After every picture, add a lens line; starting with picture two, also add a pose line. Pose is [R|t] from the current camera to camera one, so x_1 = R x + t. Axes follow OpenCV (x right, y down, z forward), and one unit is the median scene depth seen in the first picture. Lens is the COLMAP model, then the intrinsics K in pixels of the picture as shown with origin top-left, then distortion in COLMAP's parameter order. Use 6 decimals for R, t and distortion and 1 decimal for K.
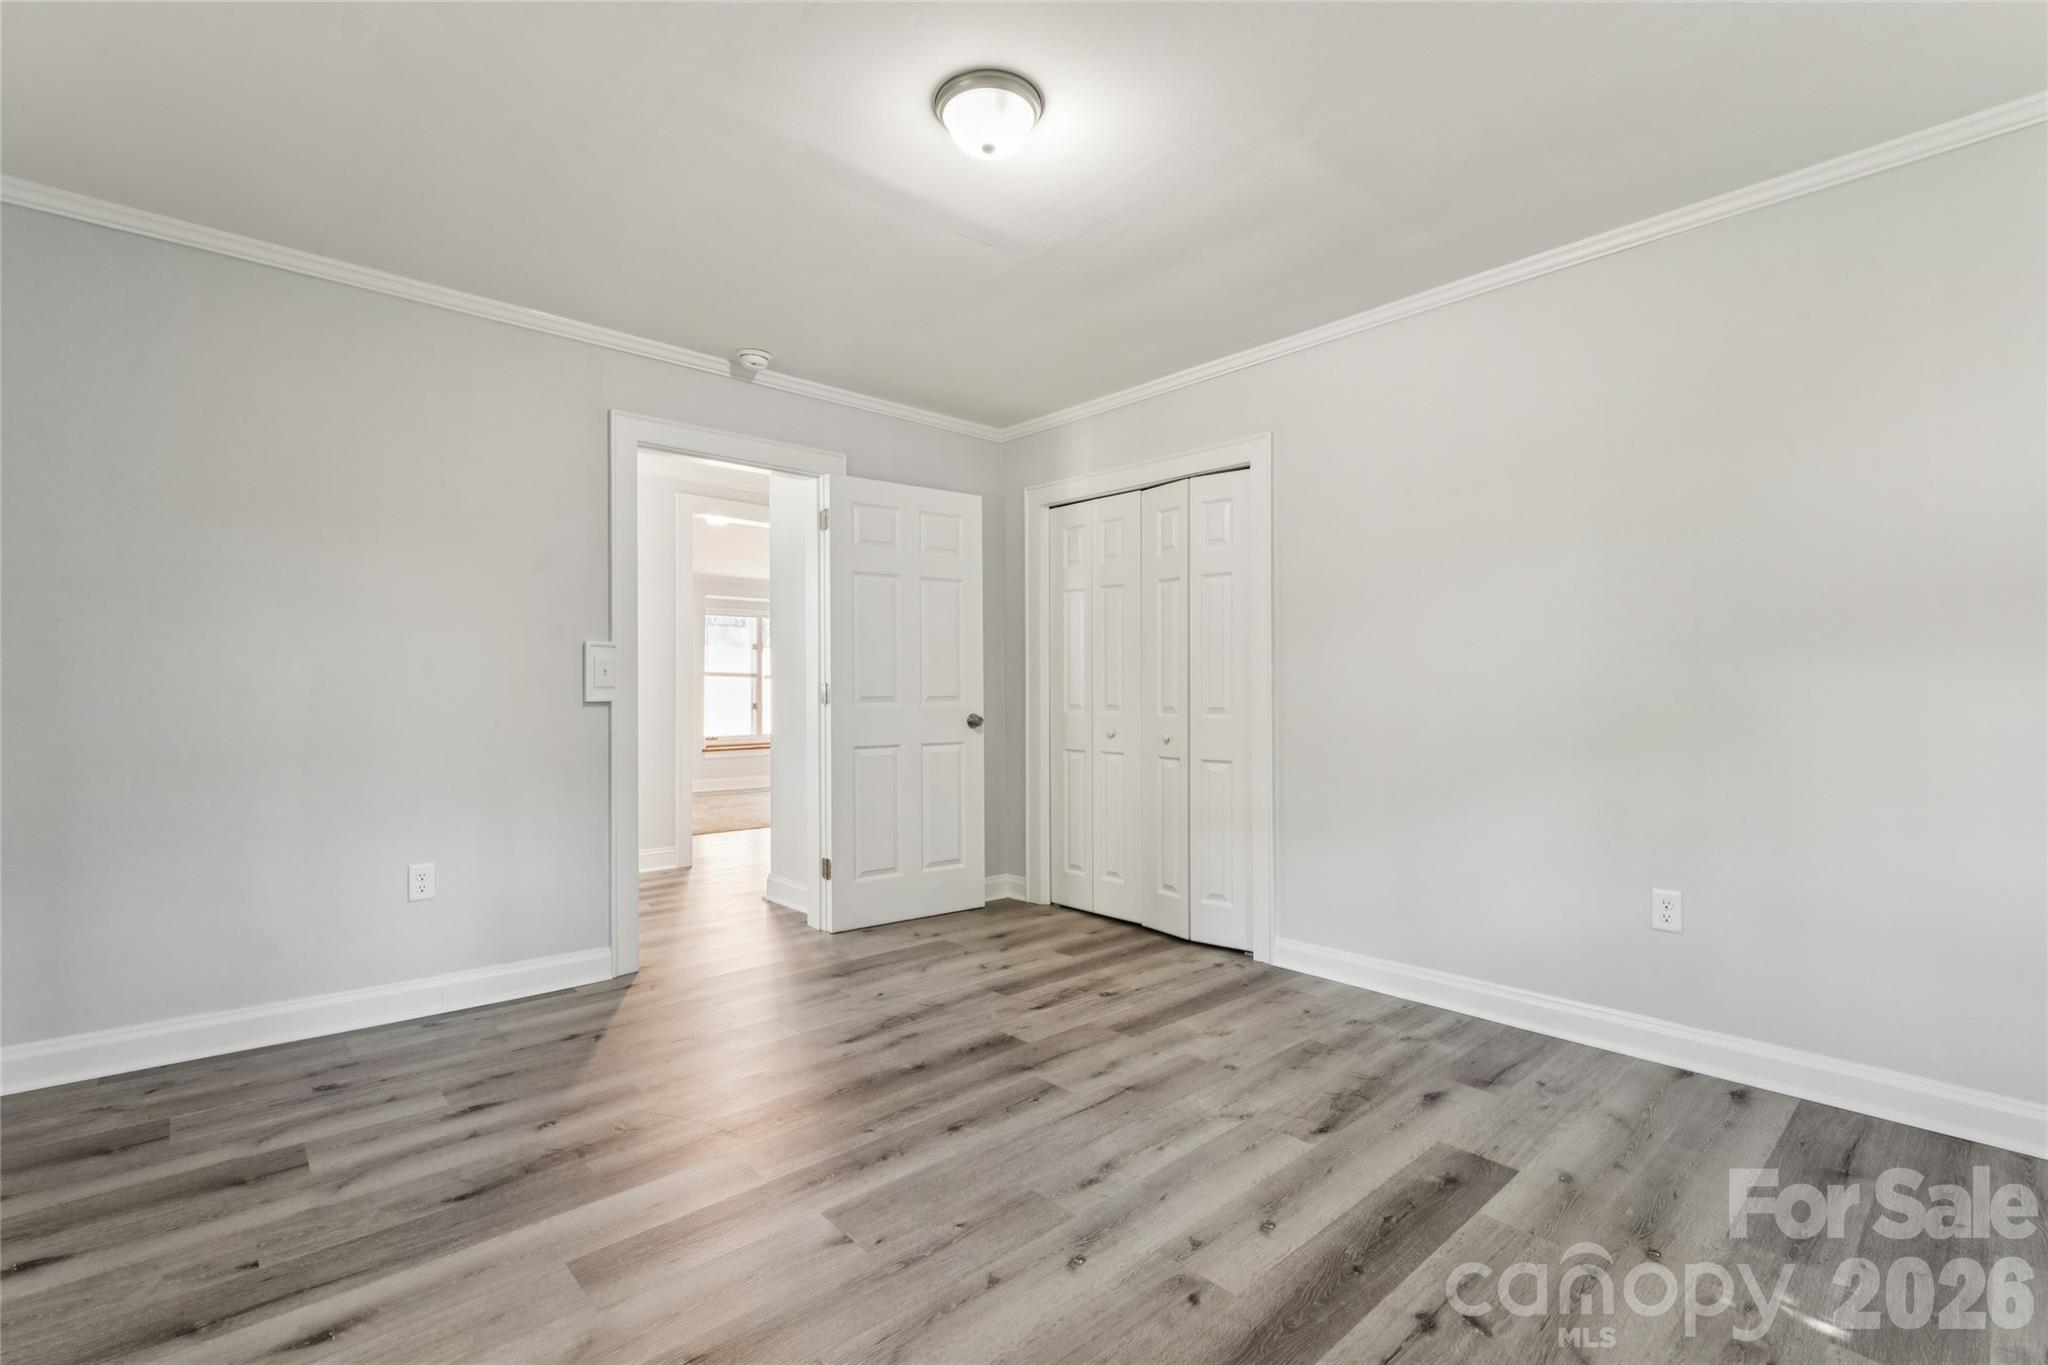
lens RADIAL K [[910.0, 0, 1026.4], [0, 910.0, 685.5], [0, 0, 1]] dist [0.000462, 0.000306]
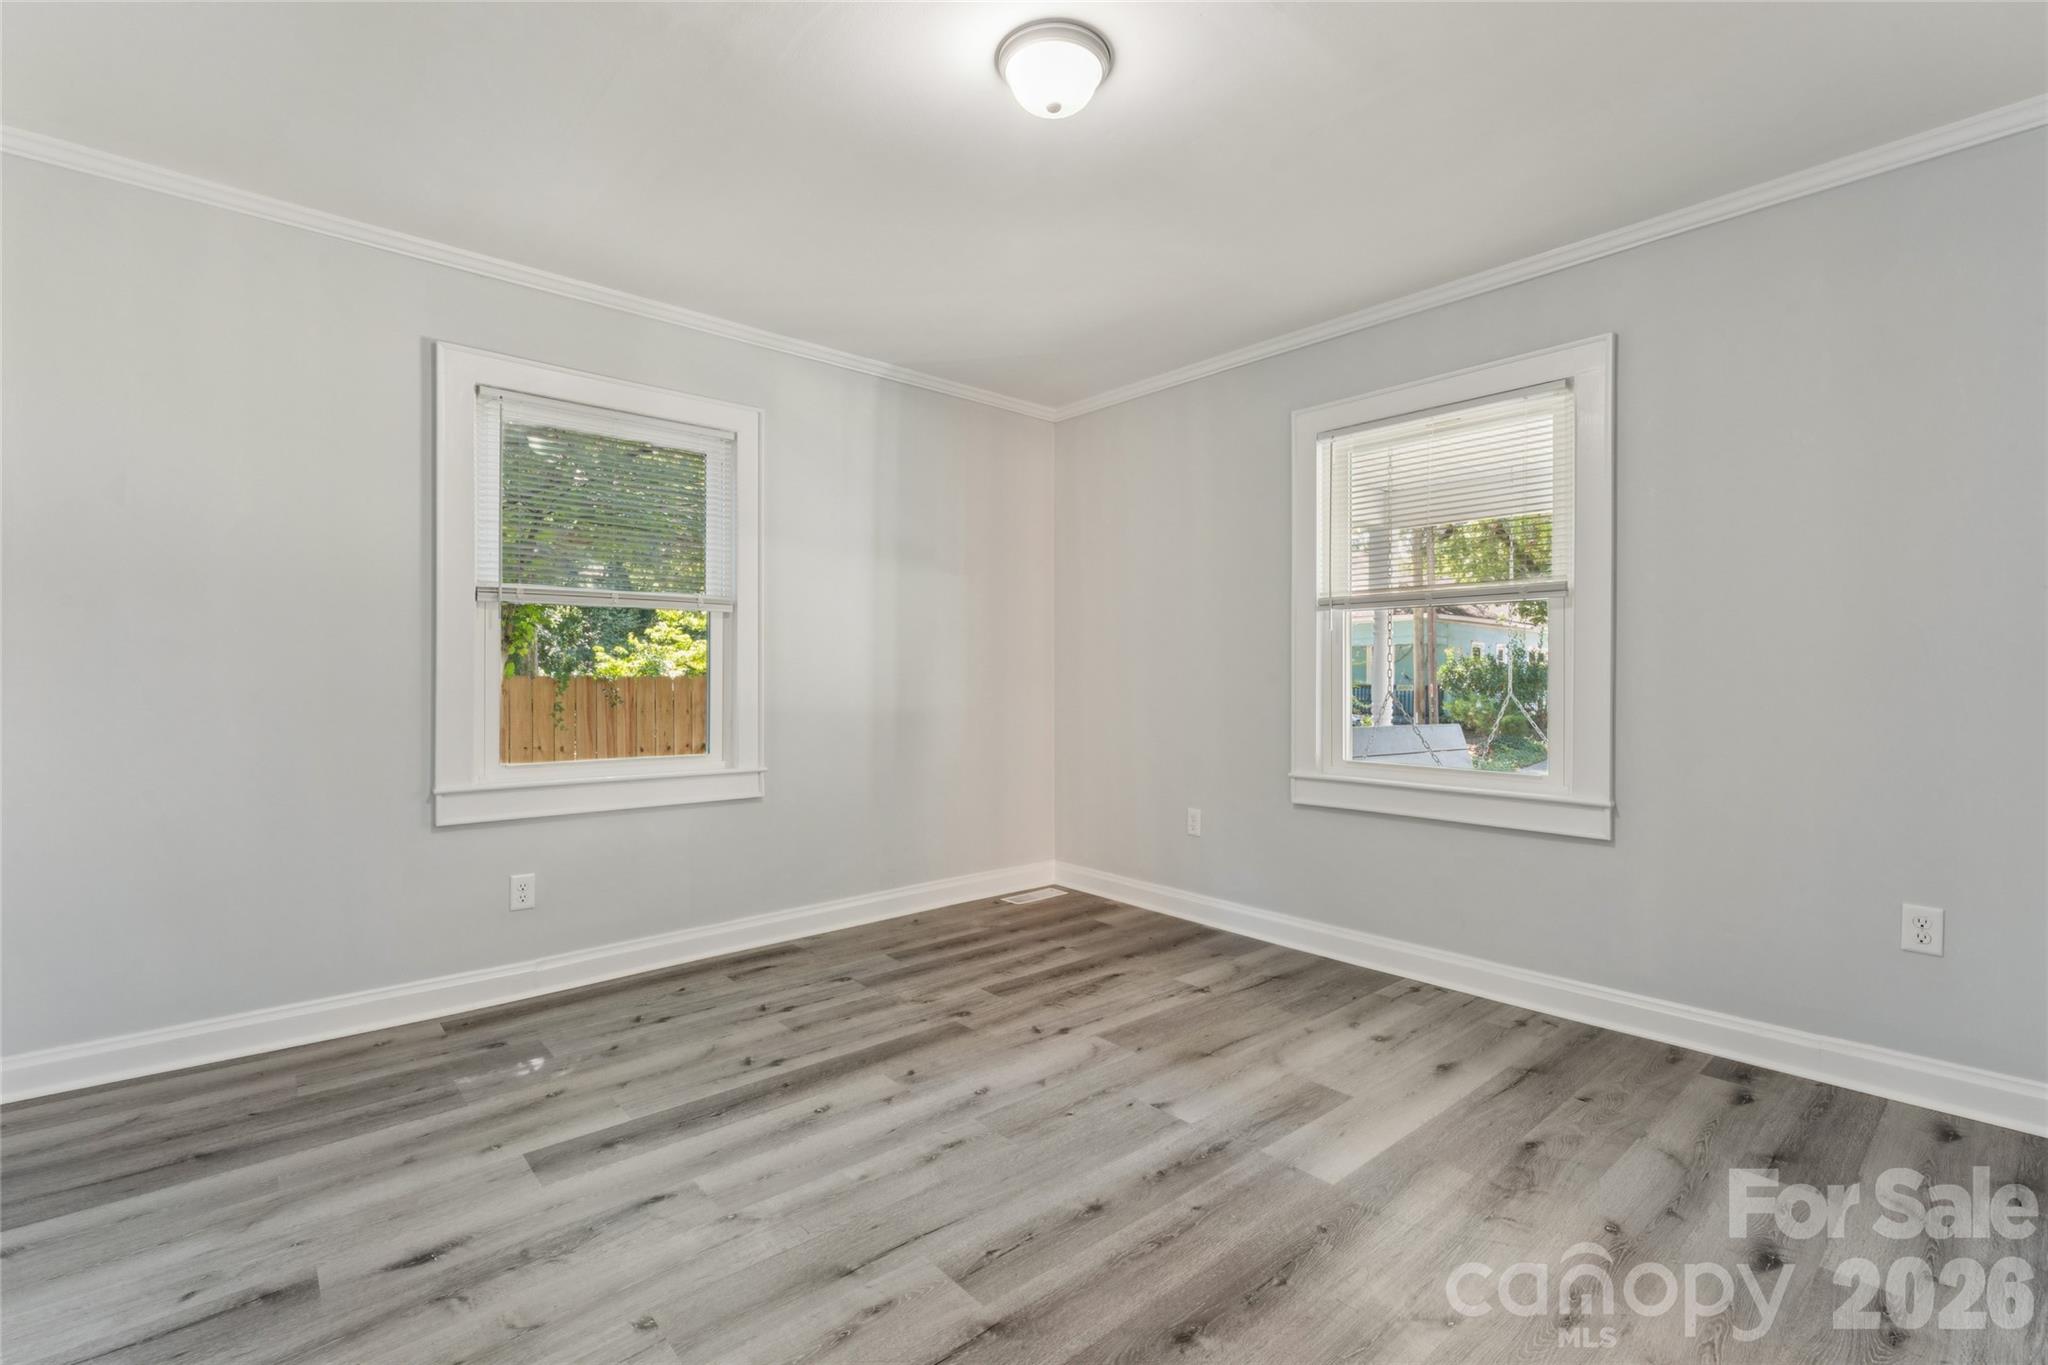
lens RADIAL K [[910.0, 0, 1026.4], [0, 910.0, 685.5], [0, 0, 1]] dist [0.000462, 0.000306]
pose [[-0.999566, -0.002193, 0.029378, -0.034700], [-0.002189, 0.999998, 0.000168, 0.010584], [-0.029379, 0.000103, -0.999568, 1.573585]]
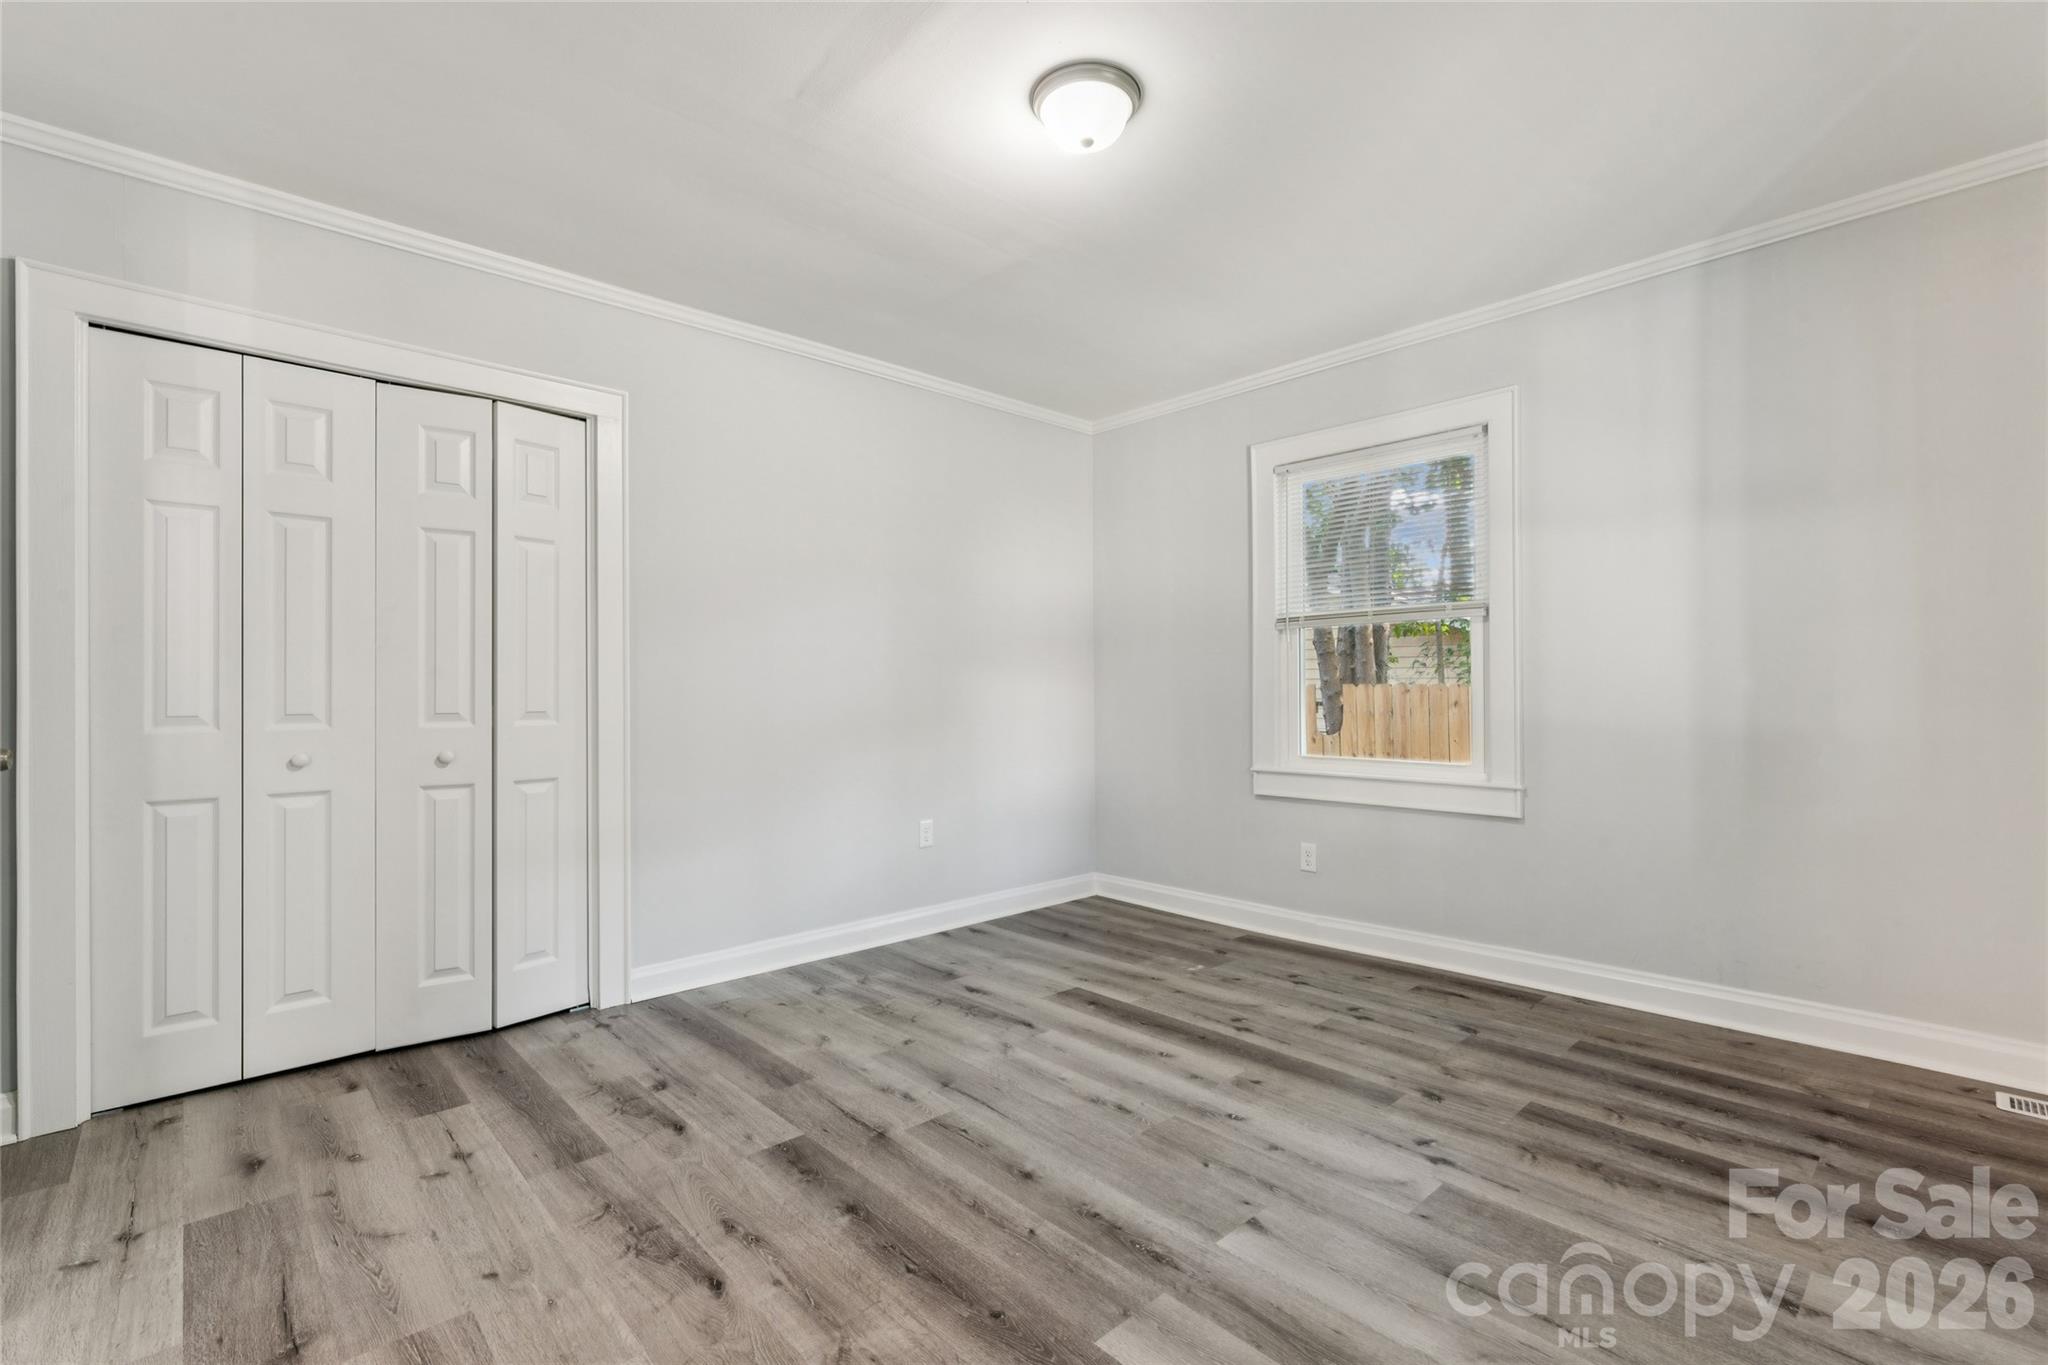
lens RADIAL K [[910.0, 0, 1026.4], [0, 910.0, 685.5], [0, 0, 1]] dist [0.000462, 0.000306]
pose [[-0.002094, 0.004901, 0.999986, -0.839587], [-0.001692, 0.999987, -0.004904, 0.008700], [-0.999996, -0.001702, -0.002086, 0.864043]]
